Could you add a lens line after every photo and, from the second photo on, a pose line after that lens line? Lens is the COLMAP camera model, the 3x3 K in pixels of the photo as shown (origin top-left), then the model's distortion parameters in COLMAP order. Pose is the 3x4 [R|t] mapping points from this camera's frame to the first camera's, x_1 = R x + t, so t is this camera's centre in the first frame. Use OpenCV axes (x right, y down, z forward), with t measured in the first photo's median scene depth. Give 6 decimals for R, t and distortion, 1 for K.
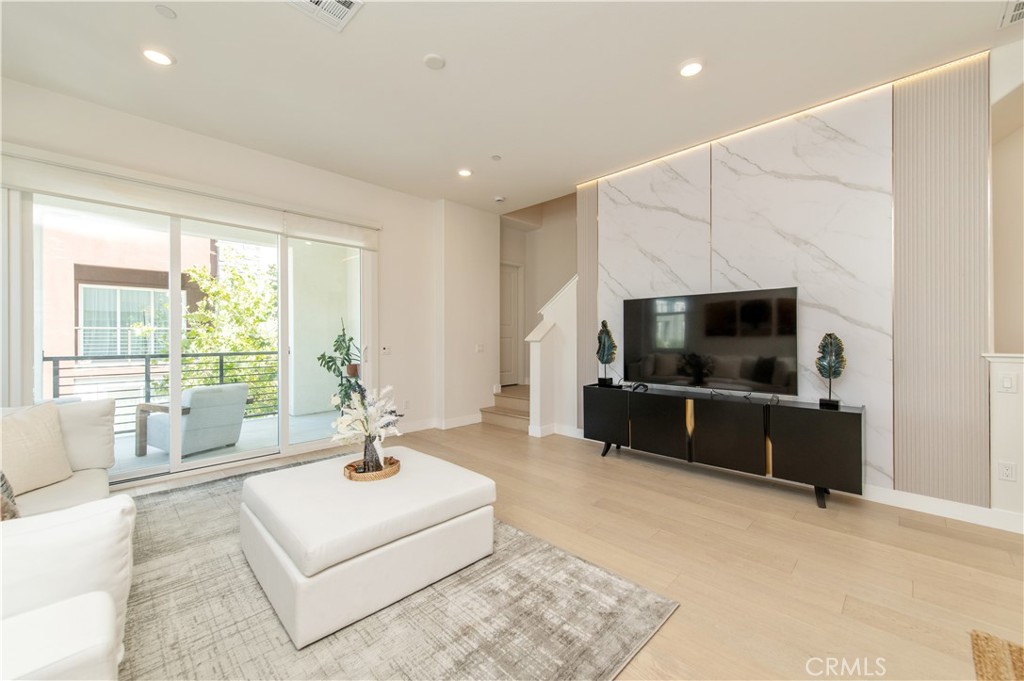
lens RADIAL K [[398.8, 0, 514.2], [0, 398.8, 335.2], [0, 0, 1]] dist [0.012593, -0.000435]
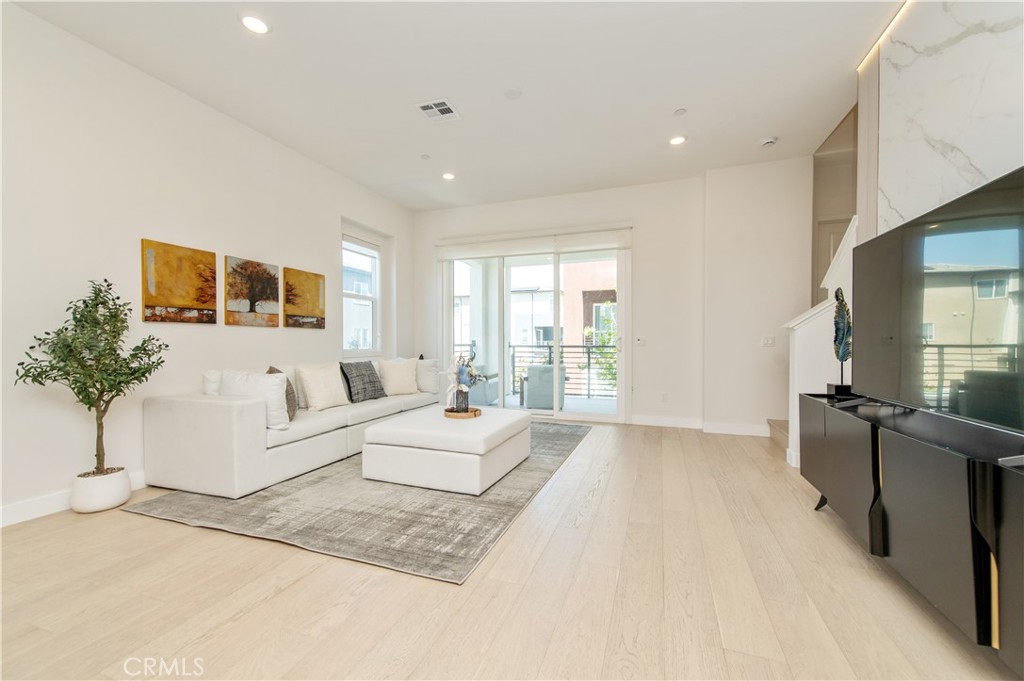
lens RADIAL K [[398.8, 0, 515.0], [0, 398.8, 344.0], [0, 0, 1]] dist [0.012593, -0.000435]
pose [[0.424923, 0.006386, -0.905207, 0.584528], [0.003408, 0.999957, 0.008654, 0.040718], [0.905223, -0.006762, 0.424883, 0.317706]]
